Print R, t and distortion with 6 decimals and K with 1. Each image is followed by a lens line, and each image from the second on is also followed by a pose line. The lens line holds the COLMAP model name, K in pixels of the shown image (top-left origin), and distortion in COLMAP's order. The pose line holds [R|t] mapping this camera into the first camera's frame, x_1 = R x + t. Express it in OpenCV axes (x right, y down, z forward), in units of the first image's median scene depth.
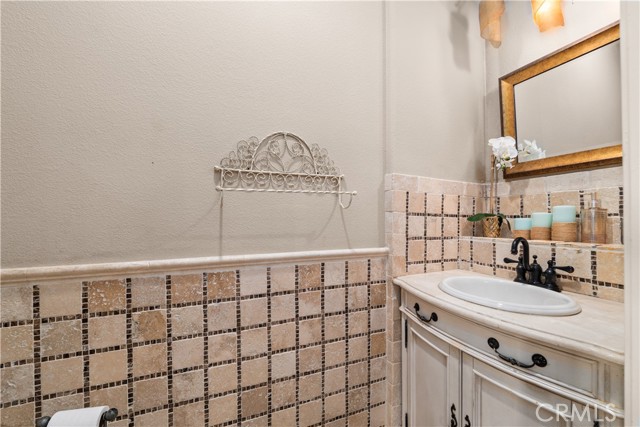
lens RADIAL K [[261.9, 0, 318.4], [0, 261.9, 210.5], [0, 0, 1]] dist [-0.007906, 0.000337]
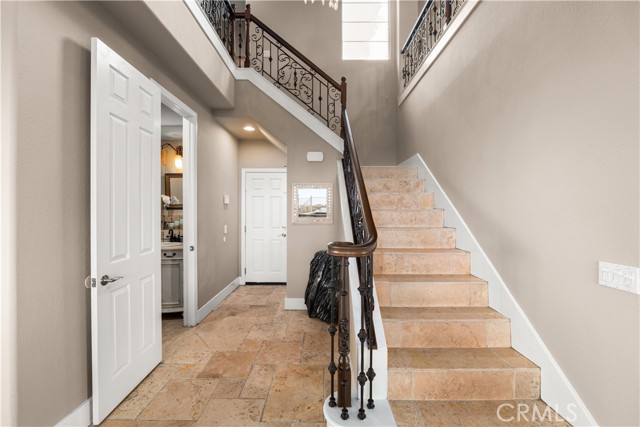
lens RADIAL K [[261.9, 0, 318.4], [0, 261.9, 210.5], [0, 0, 1]] dist [-0.007906, 0.000337]
pose [[0.396716, -0.002710, 0.917938, -1.349014], [-0.011523, 0.999902, 0.007931, -0.160677], [-0.917869, -0.013724, 0.396645, -1.791962]]
